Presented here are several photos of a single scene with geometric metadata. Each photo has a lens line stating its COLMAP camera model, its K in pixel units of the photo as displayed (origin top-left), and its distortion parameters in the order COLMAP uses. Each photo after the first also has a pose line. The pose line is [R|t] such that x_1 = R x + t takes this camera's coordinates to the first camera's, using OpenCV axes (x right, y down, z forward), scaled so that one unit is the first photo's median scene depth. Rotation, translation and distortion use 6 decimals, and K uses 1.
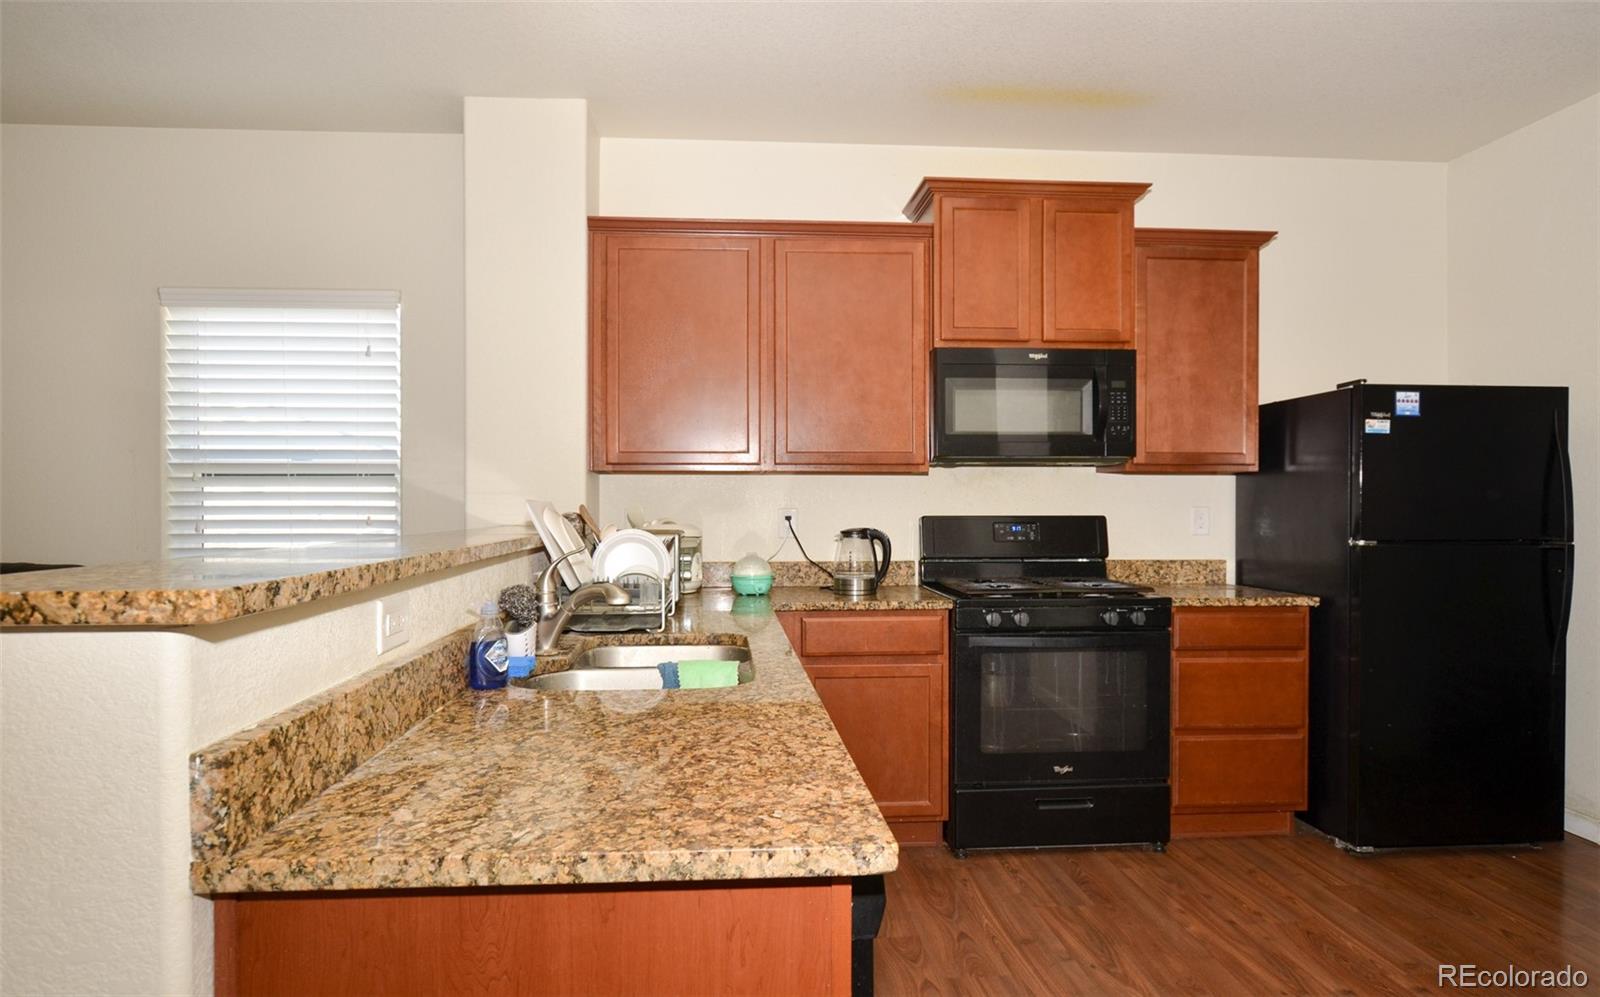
lens RADIAL K [[984.1, 0, 804.5], [0, 984.1, 508.3], [0, 0, 1]] dist [-0.021483, 0.000613]
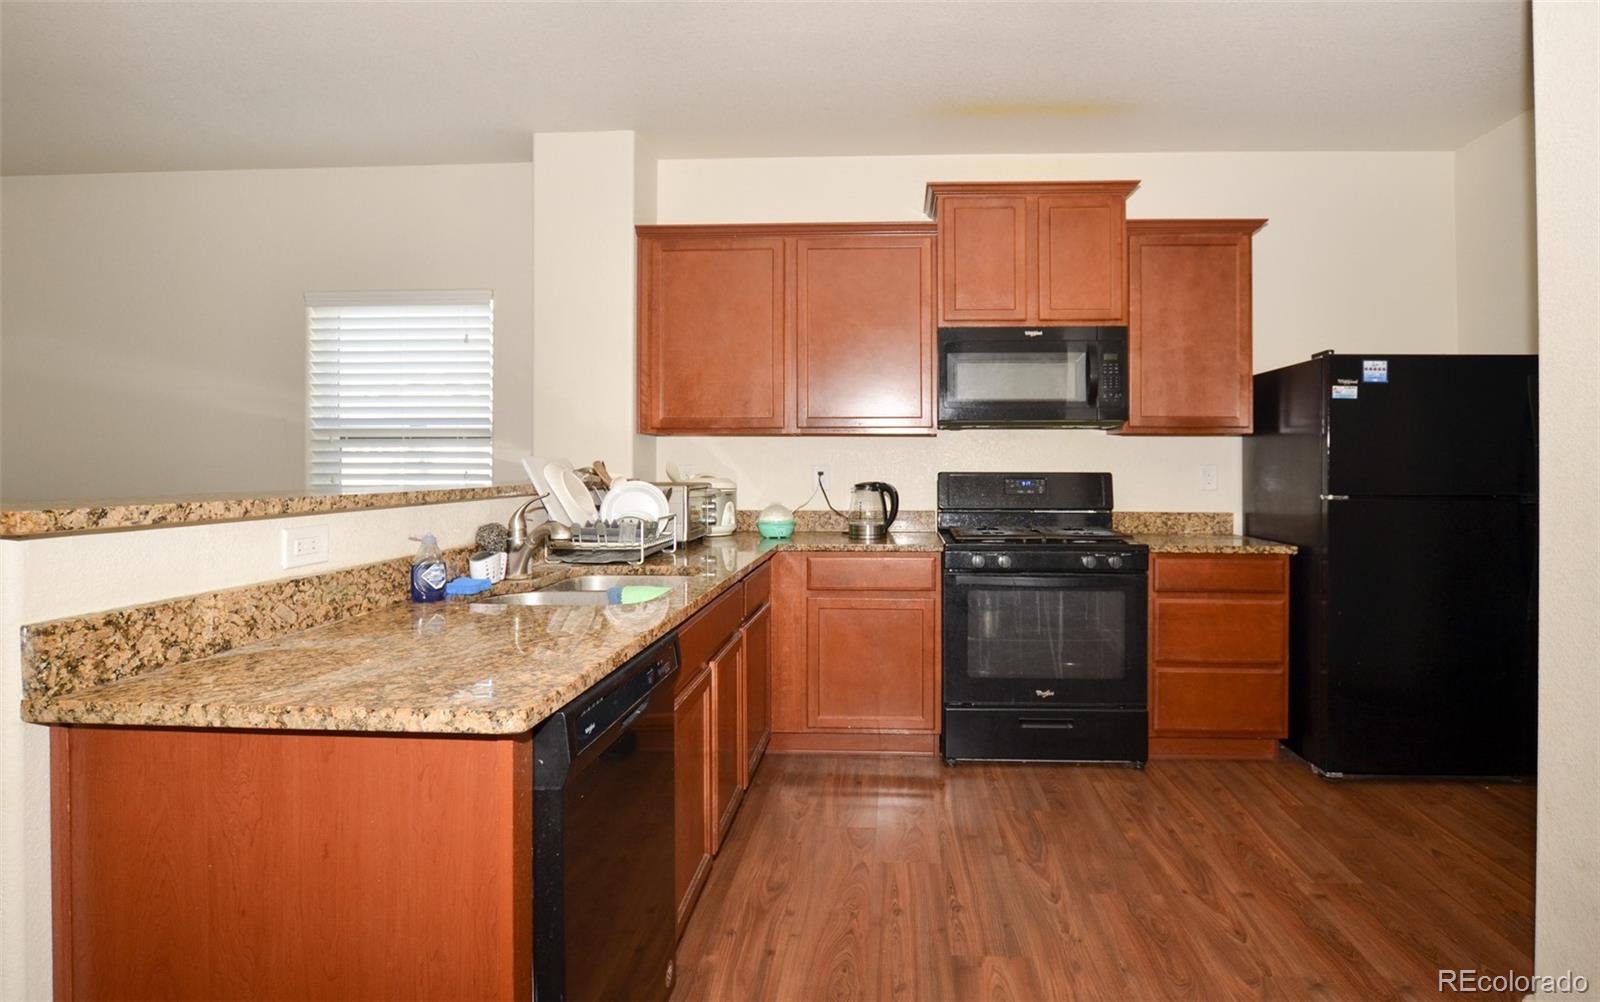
lens RADIAL K [[869.5, 0, 891.8], [0, 869.5, 456.8], [0, 0, 1]] dist [-0.007079, -0.006427]
pose [[0.992661, -0.000254, -0.120928, 0.219776], [-0.001383, 0.999909, -0.013451, 0.004205], [0.120920, 0.013519, 0.992570, -0.031635]]
